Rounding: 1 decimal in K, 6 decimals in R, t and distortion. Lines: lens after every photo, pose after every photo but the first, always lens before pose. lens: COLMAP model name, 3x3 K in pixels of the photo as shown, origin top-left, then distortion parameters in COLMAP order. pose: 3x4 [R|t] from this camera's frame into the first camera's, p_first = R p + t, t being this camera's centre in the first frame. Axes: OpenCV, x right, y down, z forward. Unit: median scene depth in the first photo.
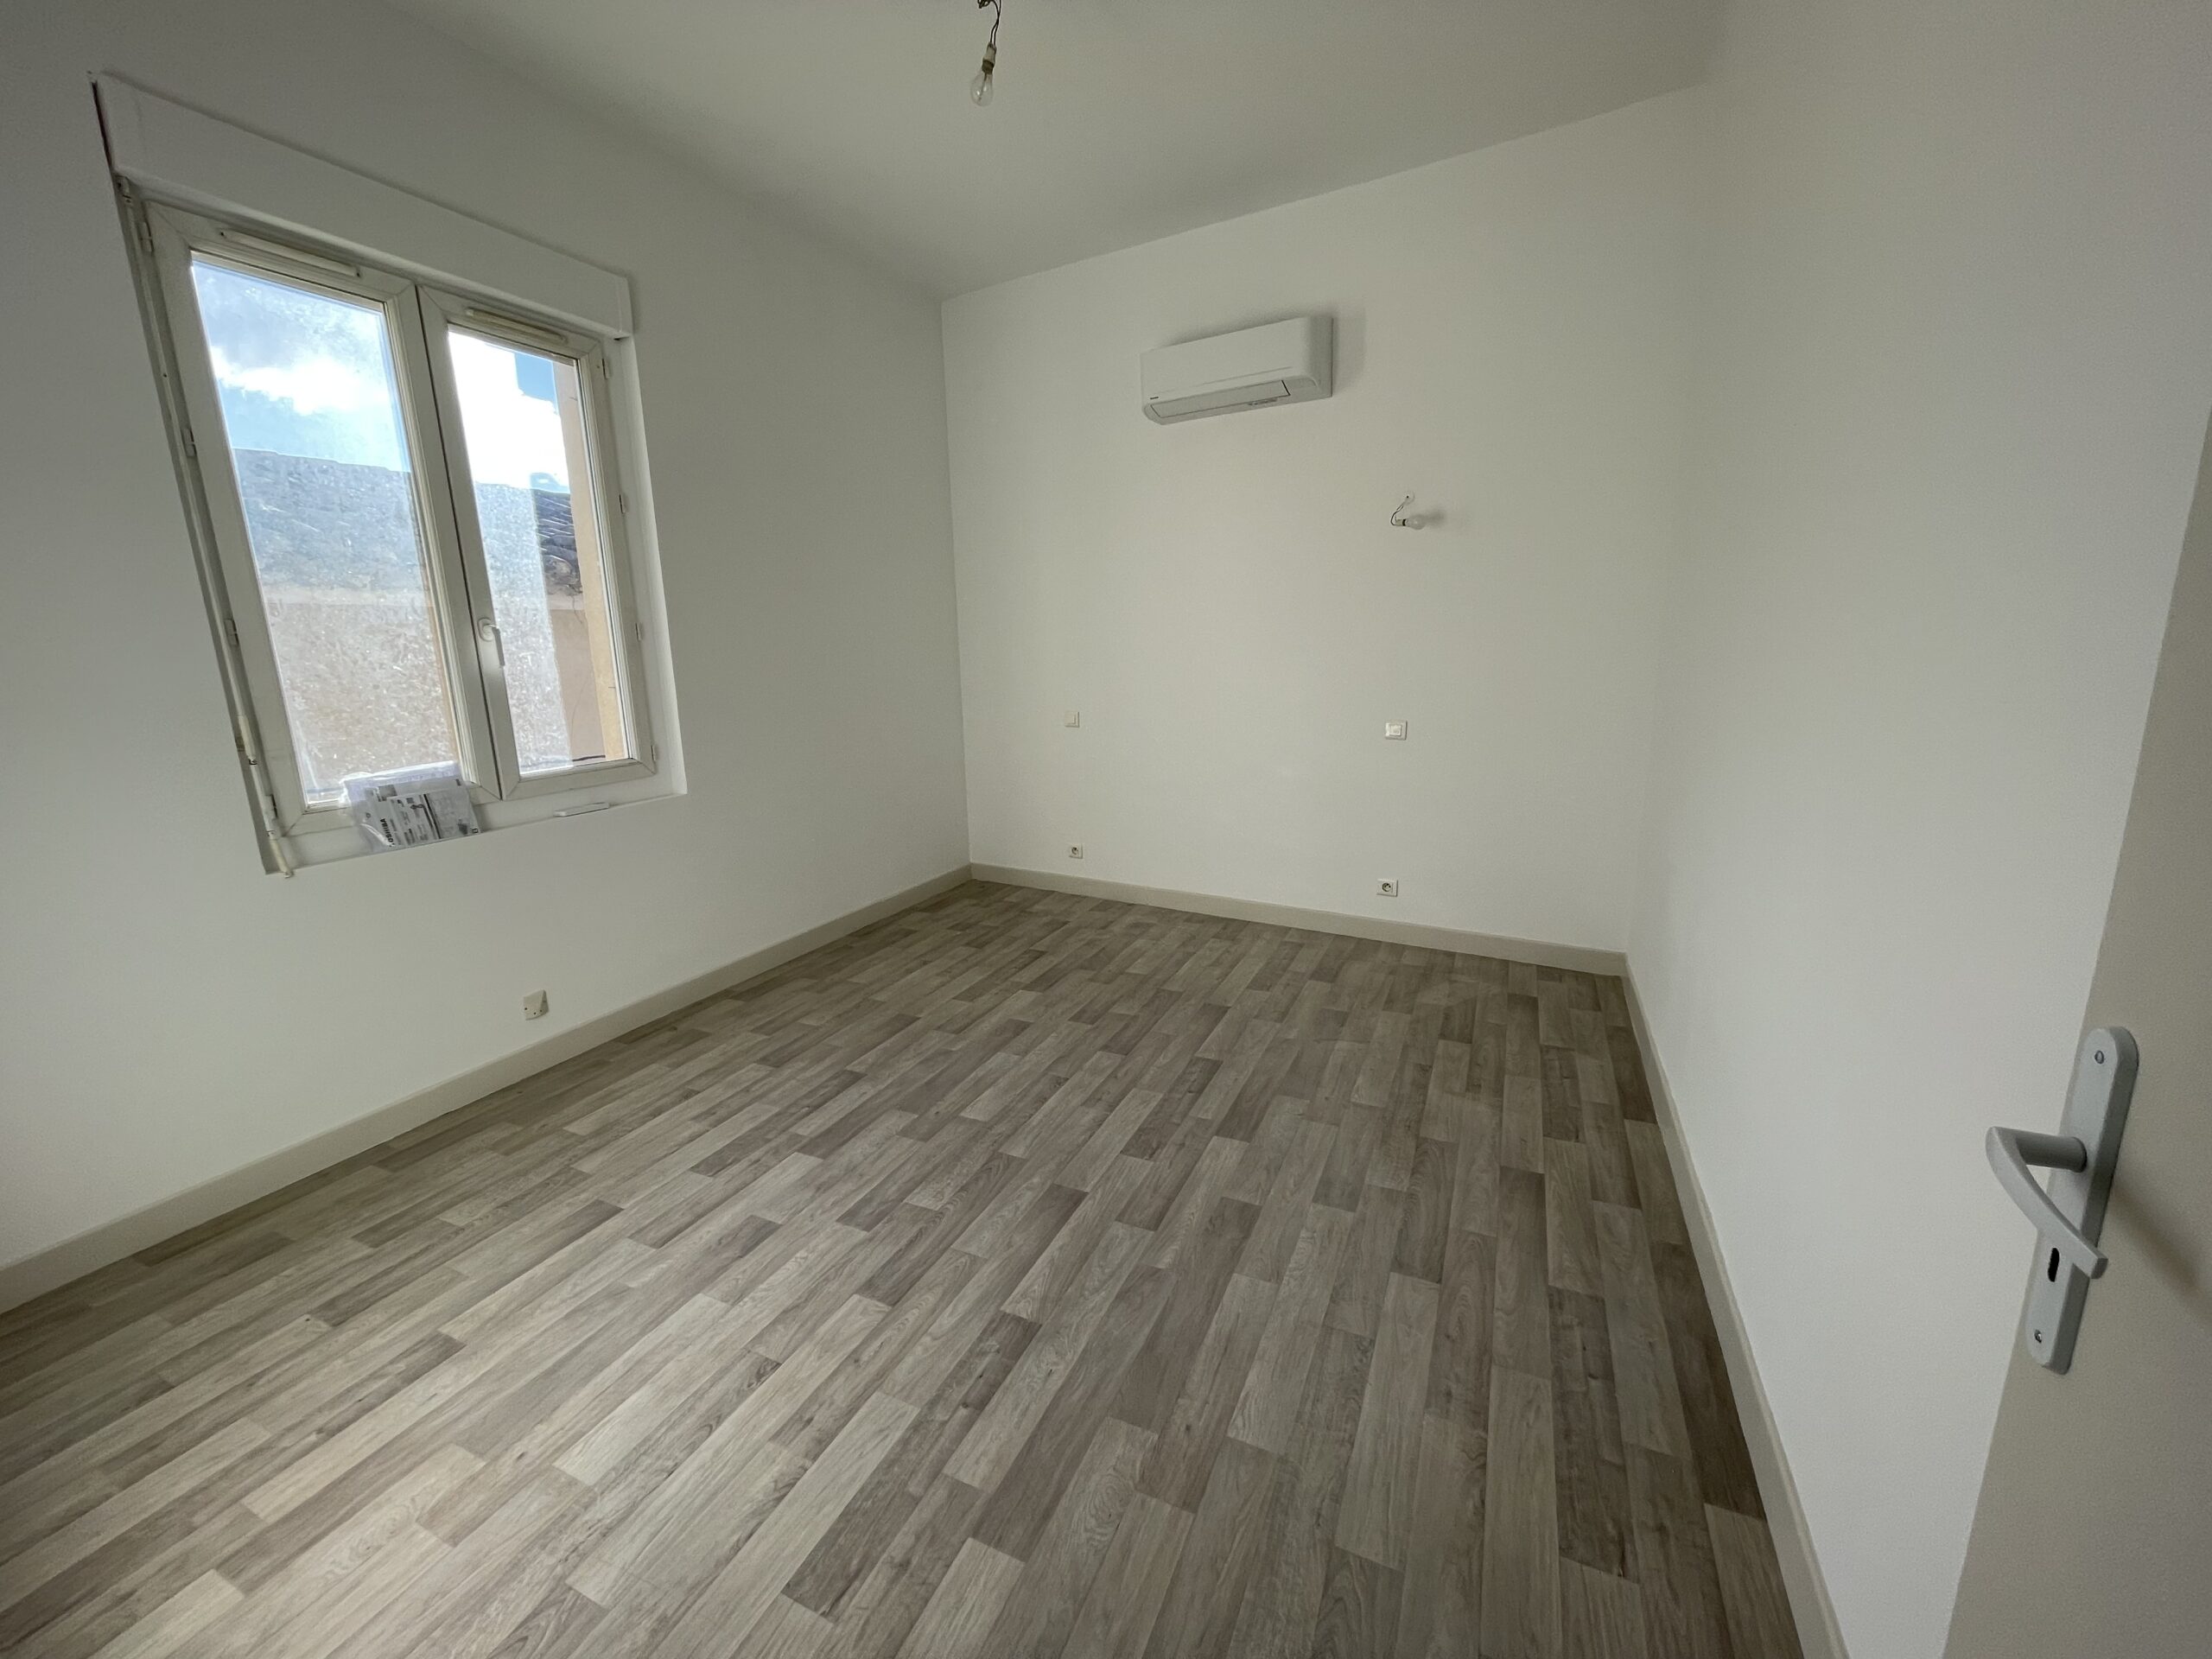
lens RADIAL K [[901.3, 0, 1092.0], [0, 901.3, 831.5], [0, 0, 1]] dist [0.001176, 0.000364]
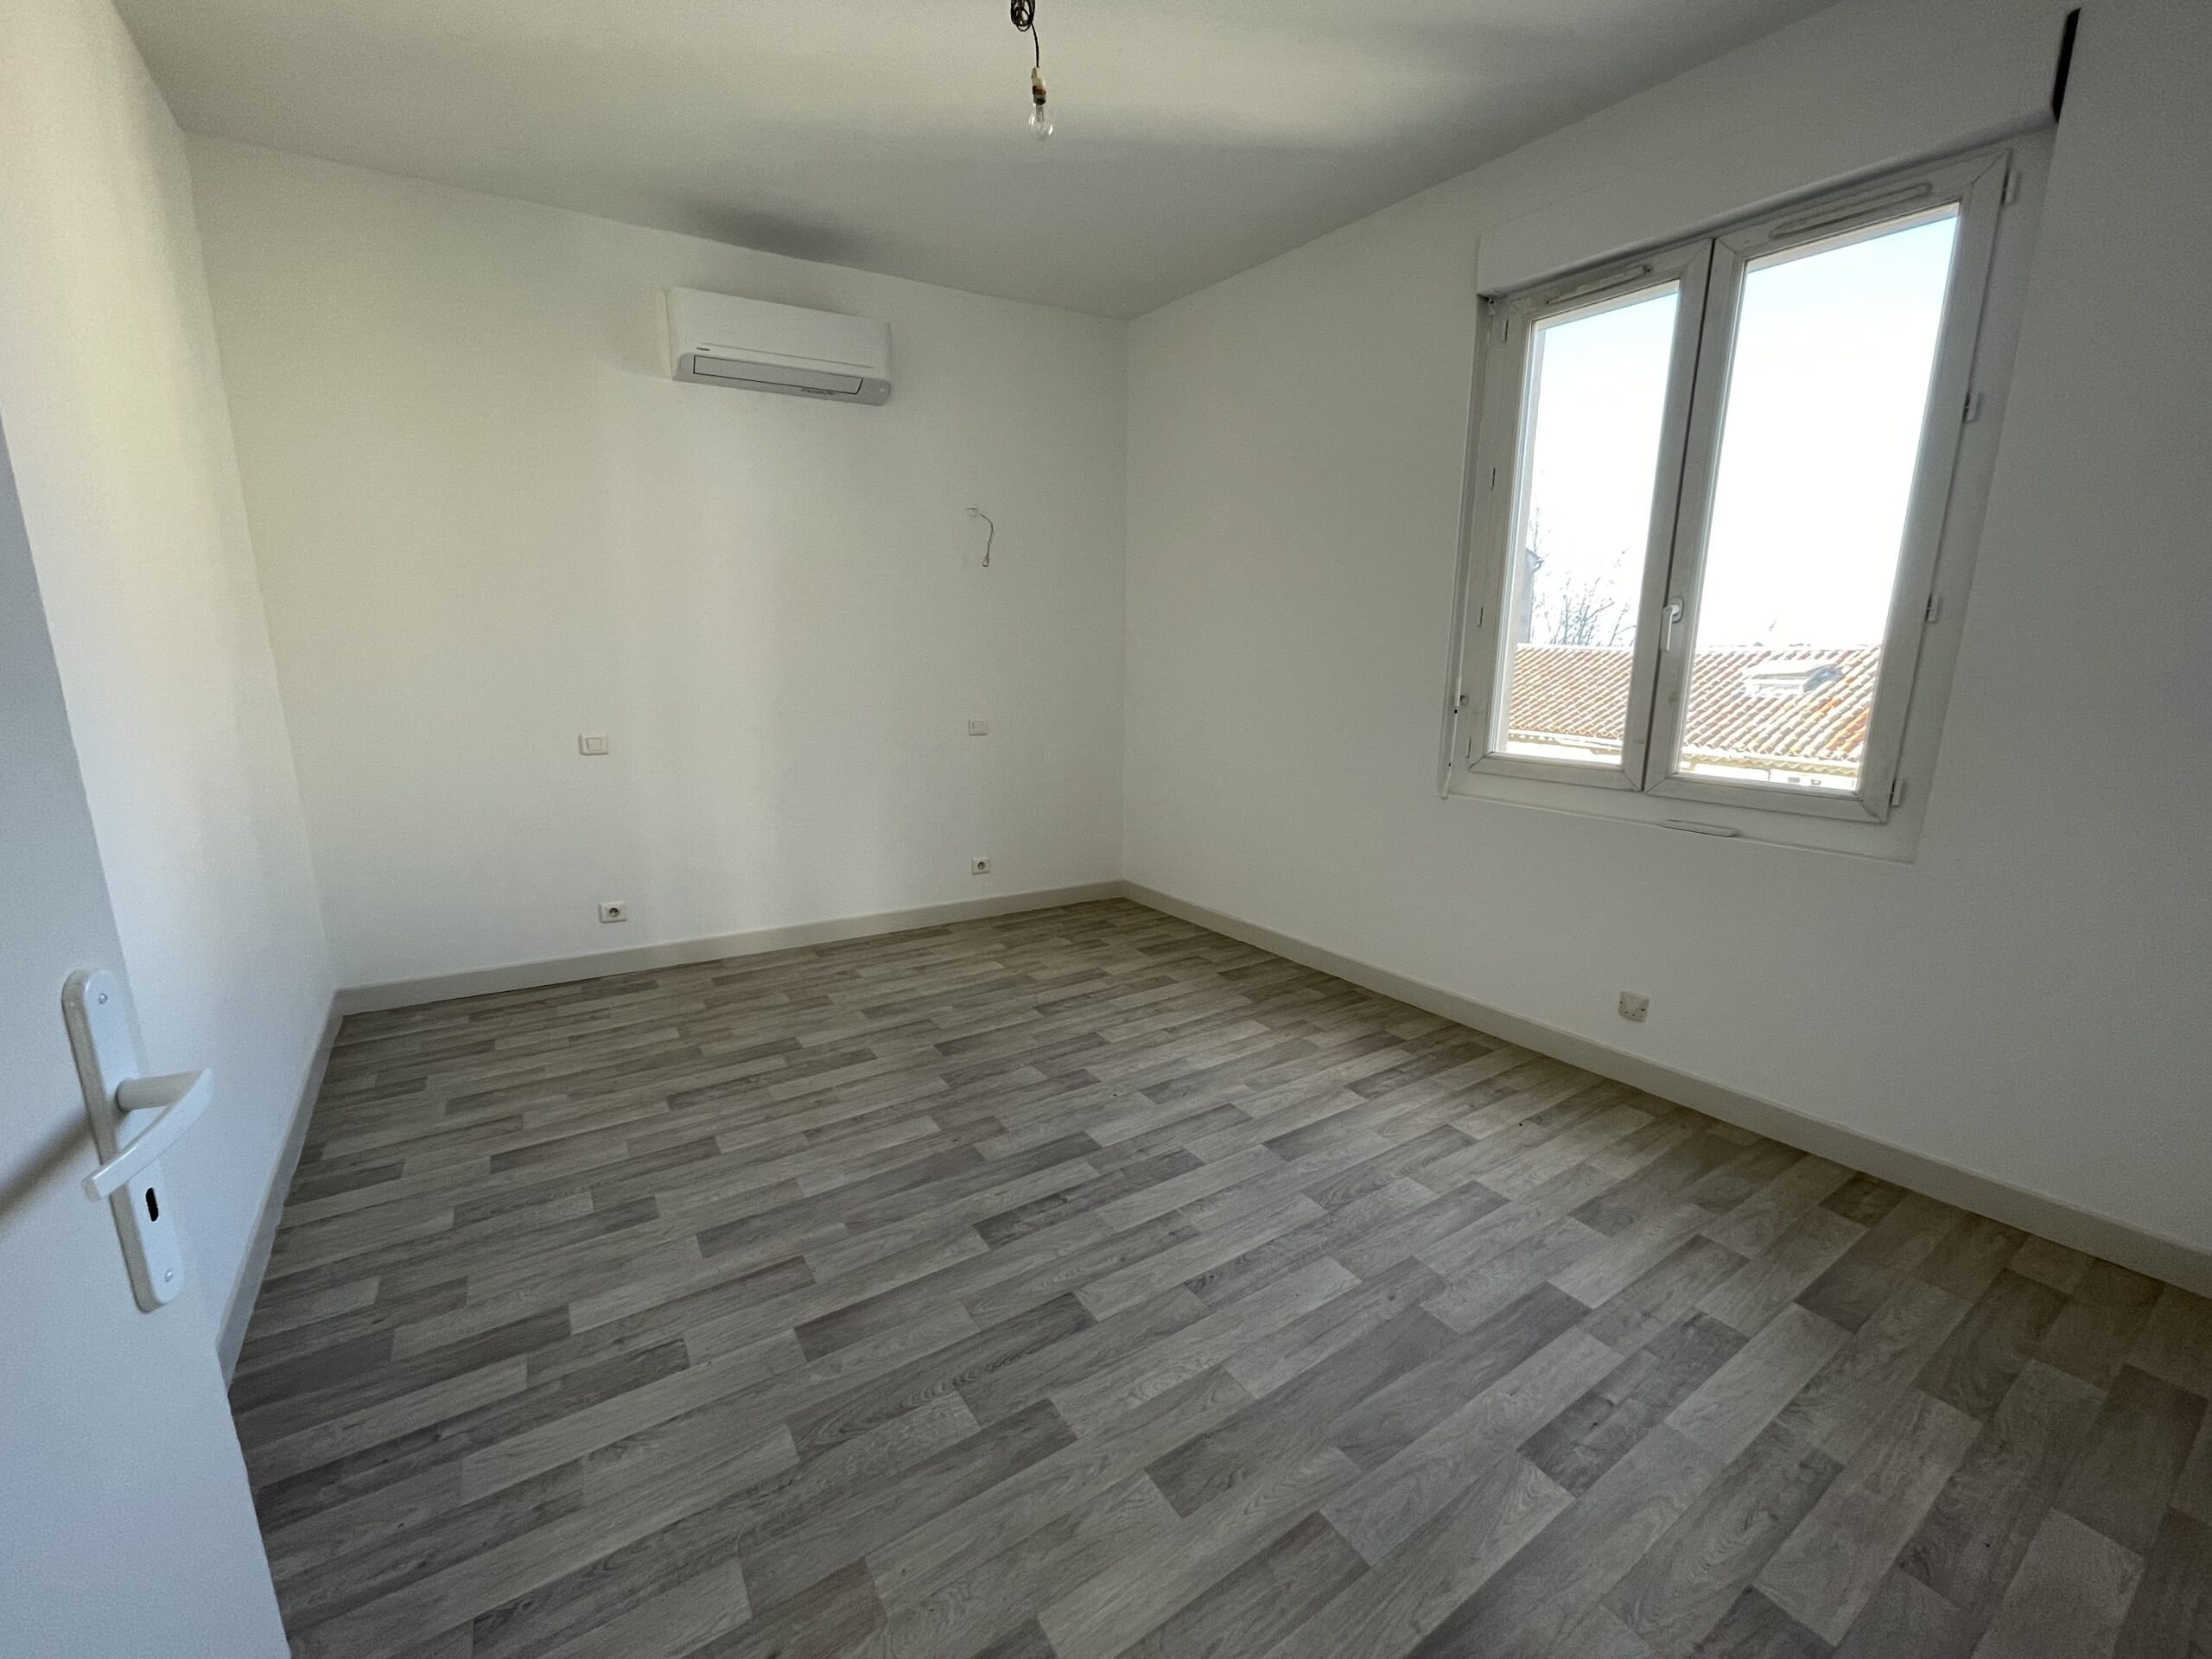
lens RADIAL K [[901.3, 0, 1092.0], [0, 901.3, 831.5], [0, 0, 1]] dist [0.001176, 0.000364]
pose [[-0.850408, -0.081567, 0.519762, -0.810539], [0.129651, 0.924954, 0.357283, -0.317994], [-0.509899, 0.371224, -0.776013, 1.664000]]
